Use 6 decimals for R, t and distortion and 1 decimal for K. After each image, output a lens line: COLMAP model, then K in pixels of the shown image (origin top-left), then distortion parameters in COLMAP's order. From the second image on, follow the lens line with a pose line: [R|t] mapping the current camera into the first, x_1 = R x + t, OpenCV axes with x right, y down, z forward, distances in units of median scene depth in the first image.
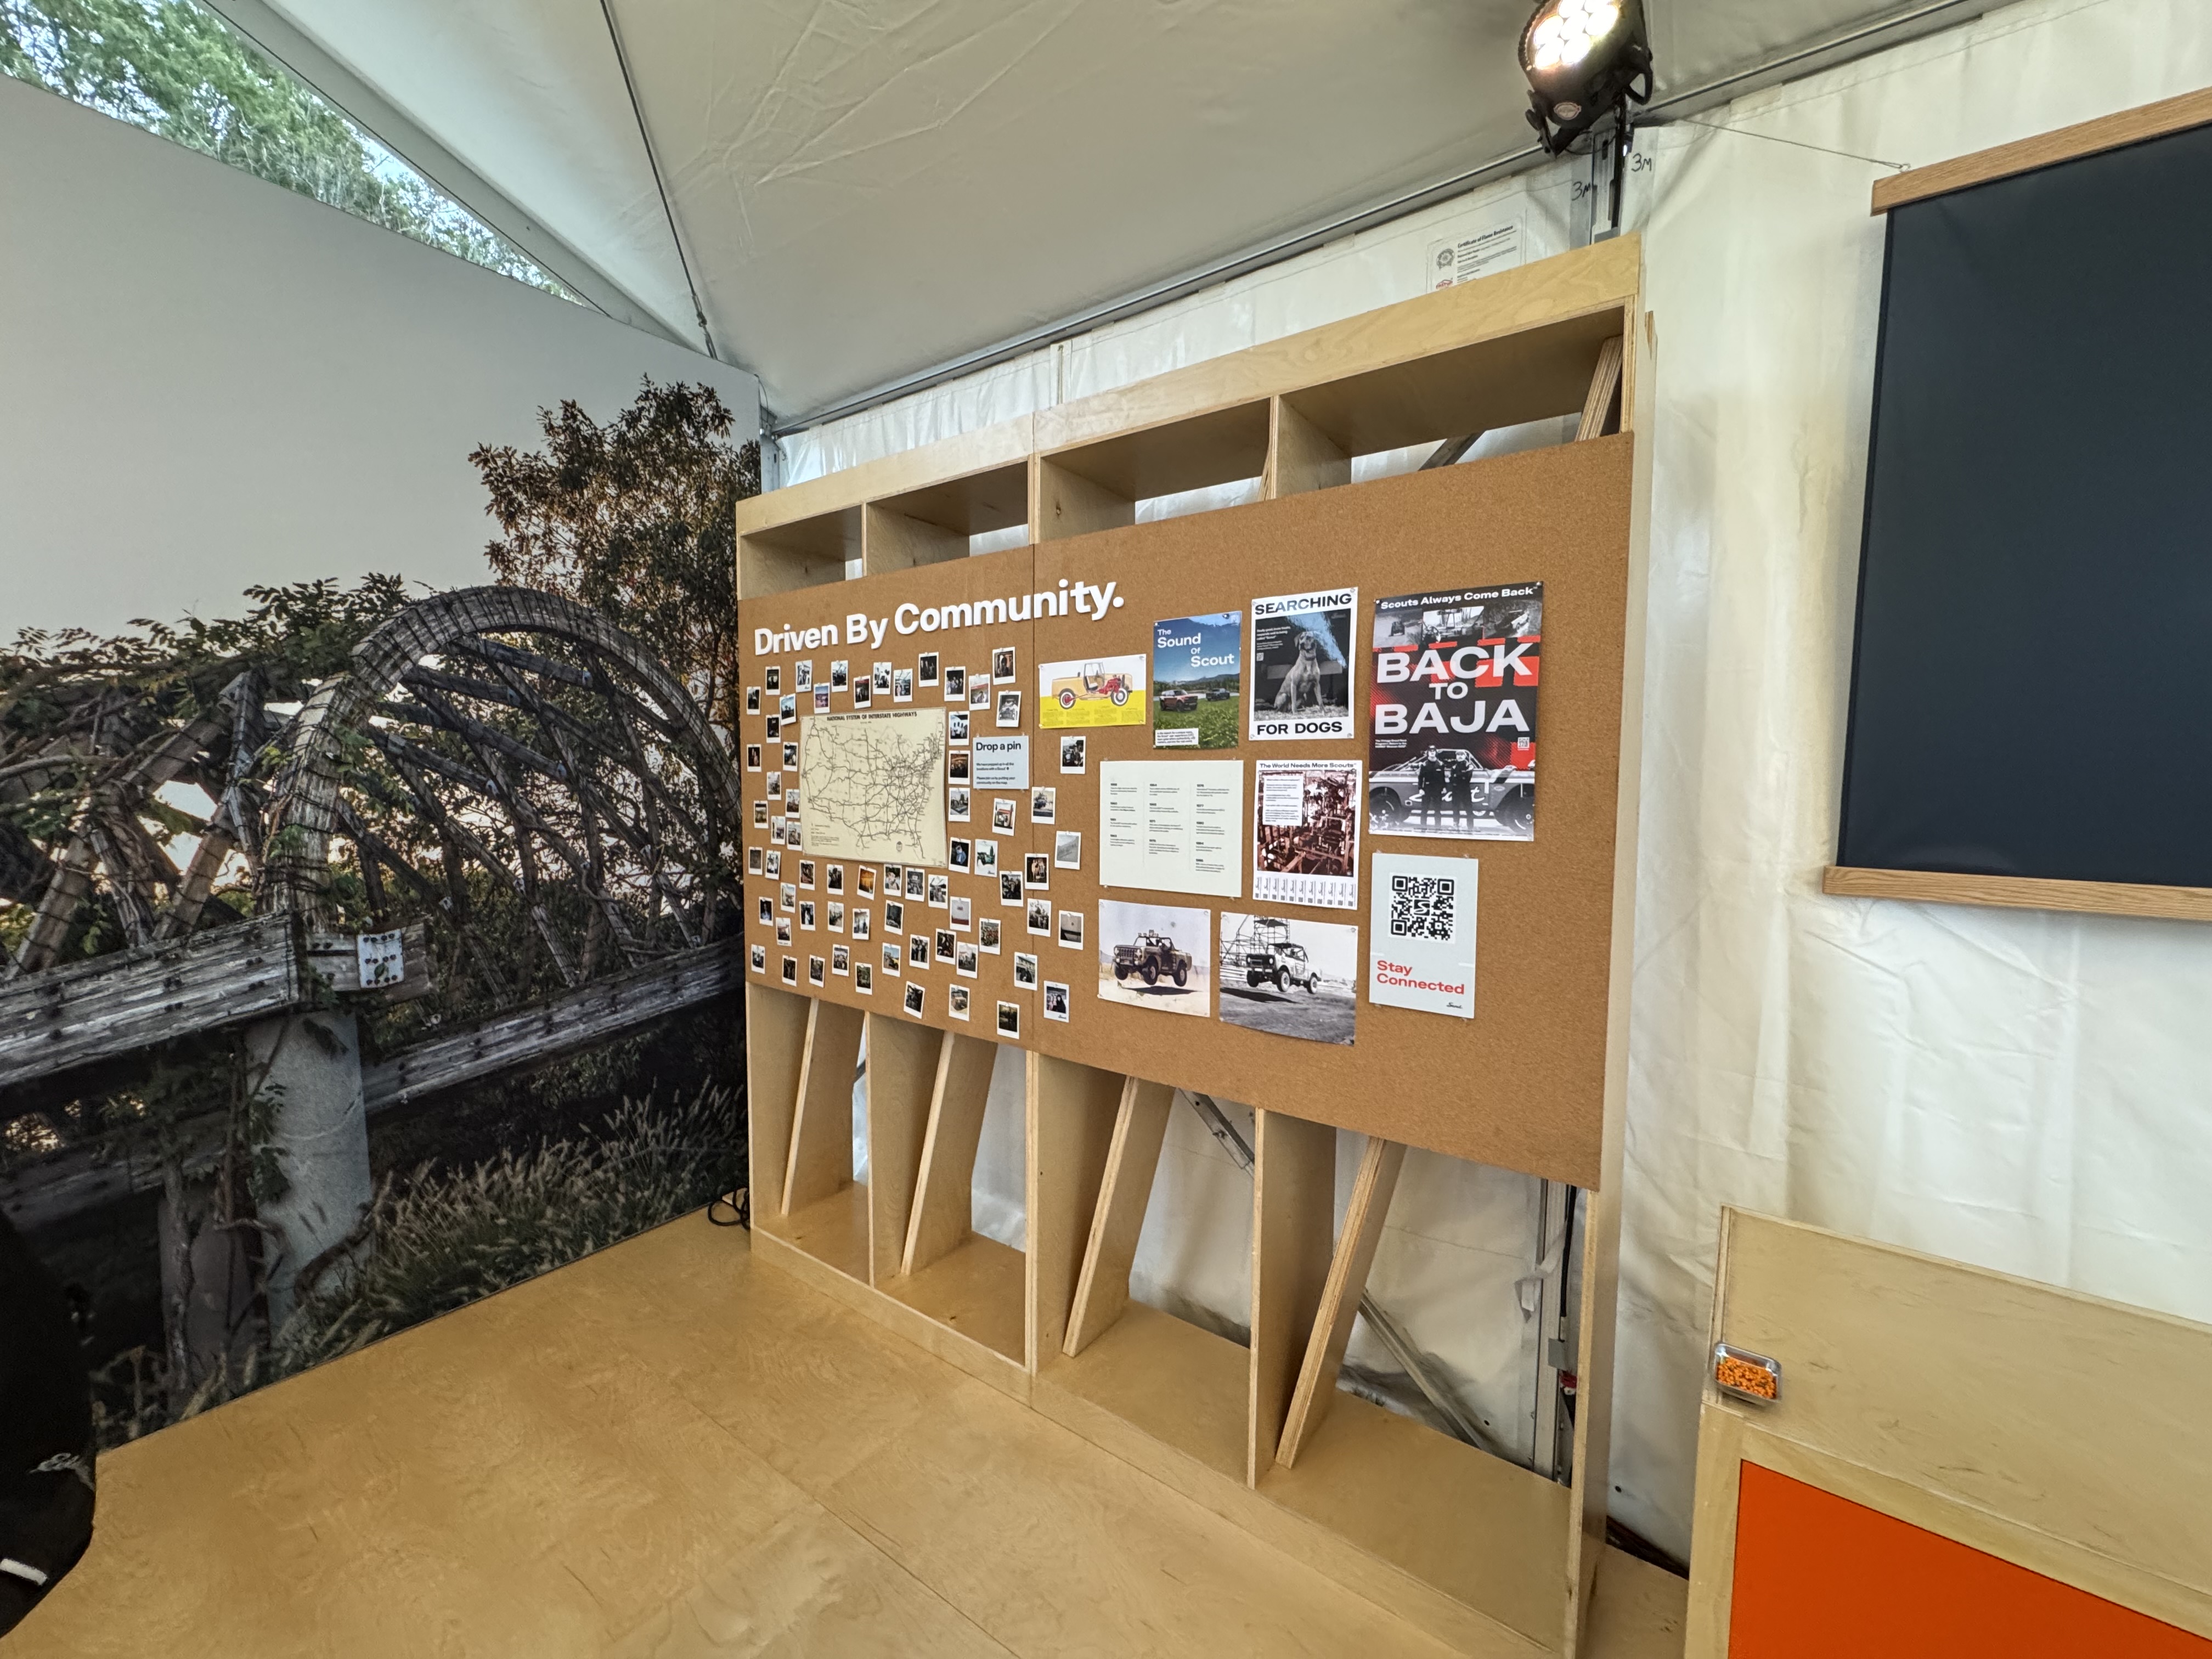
lens RADIAL K [[887.6, 0, 1105.1], [0, 887.6, 833.8], [0, 0, 1]] dist [-0.003371, 0.000443]
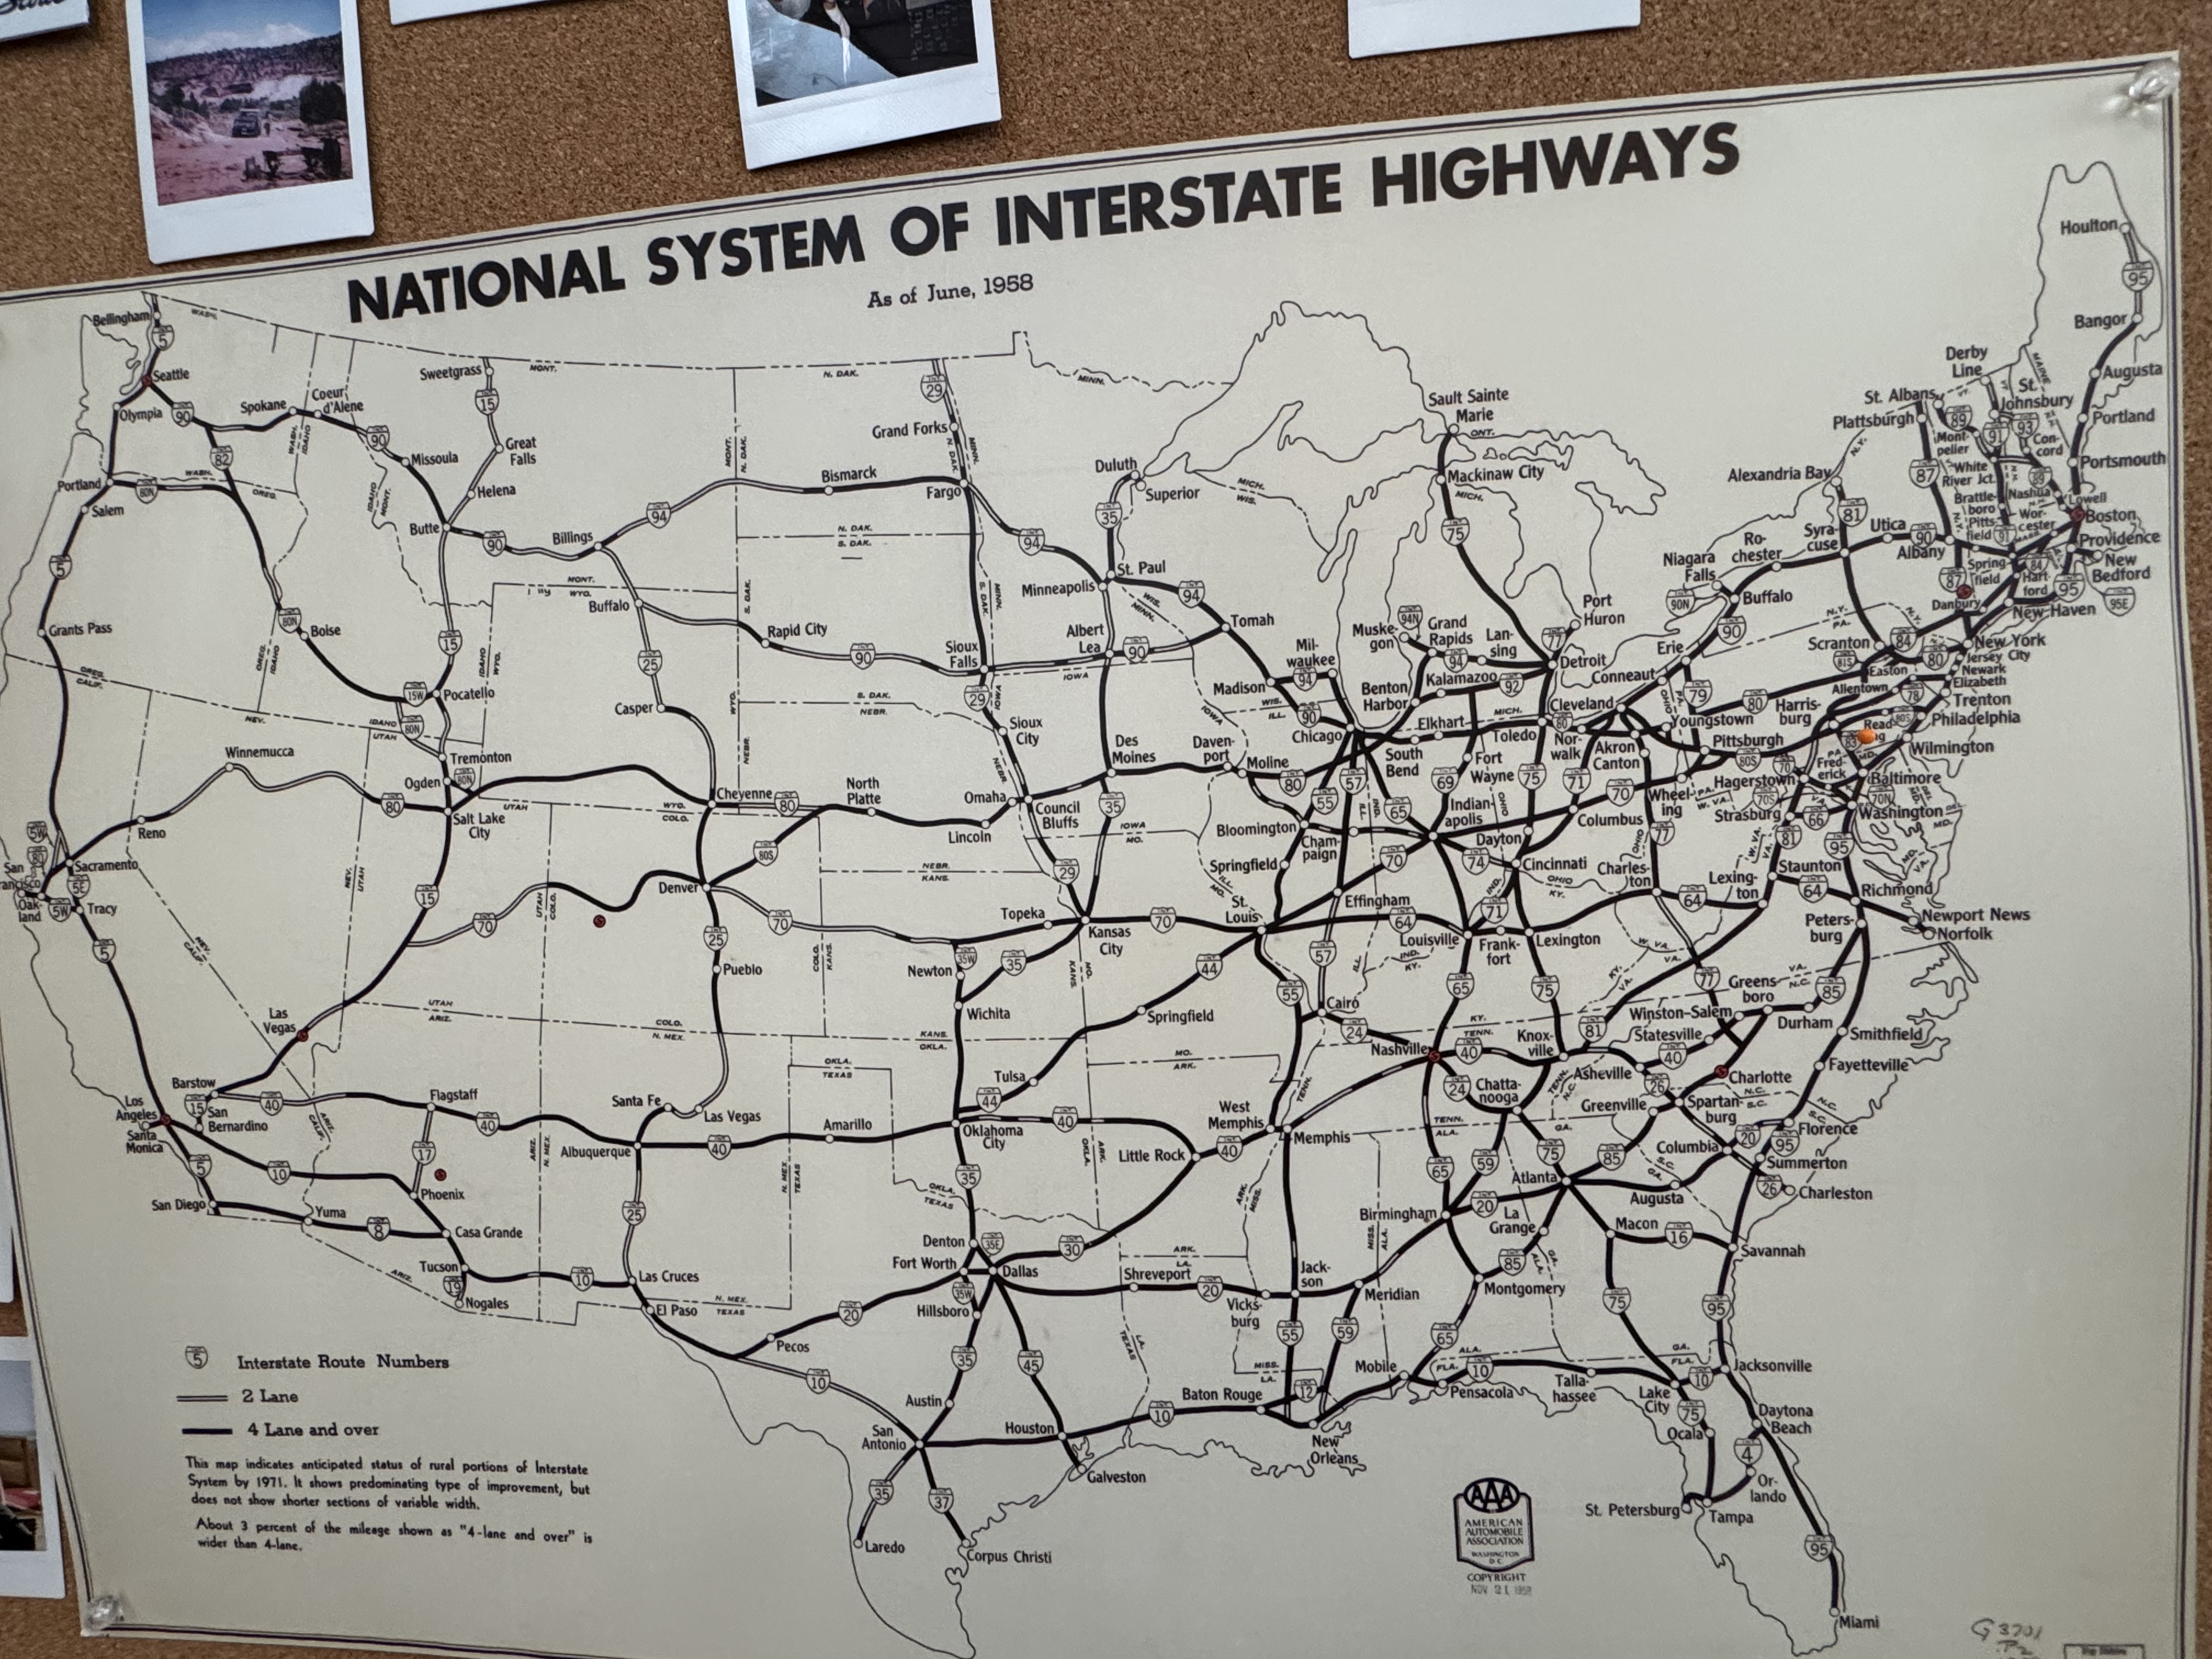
lens RADIAL K [[1228.7, 0, 1041.3], [0, 1228.7, 817.2], [0, 0, 1]] dist [-0.004124, 0.001522]
pose [[0.874140, -0.079460, 0.479130, -0.385213], [0.091271, 0.995825, -0.001369, -0.079384], [-0.477021, 0.044928, 0.877743, 1.031781]]
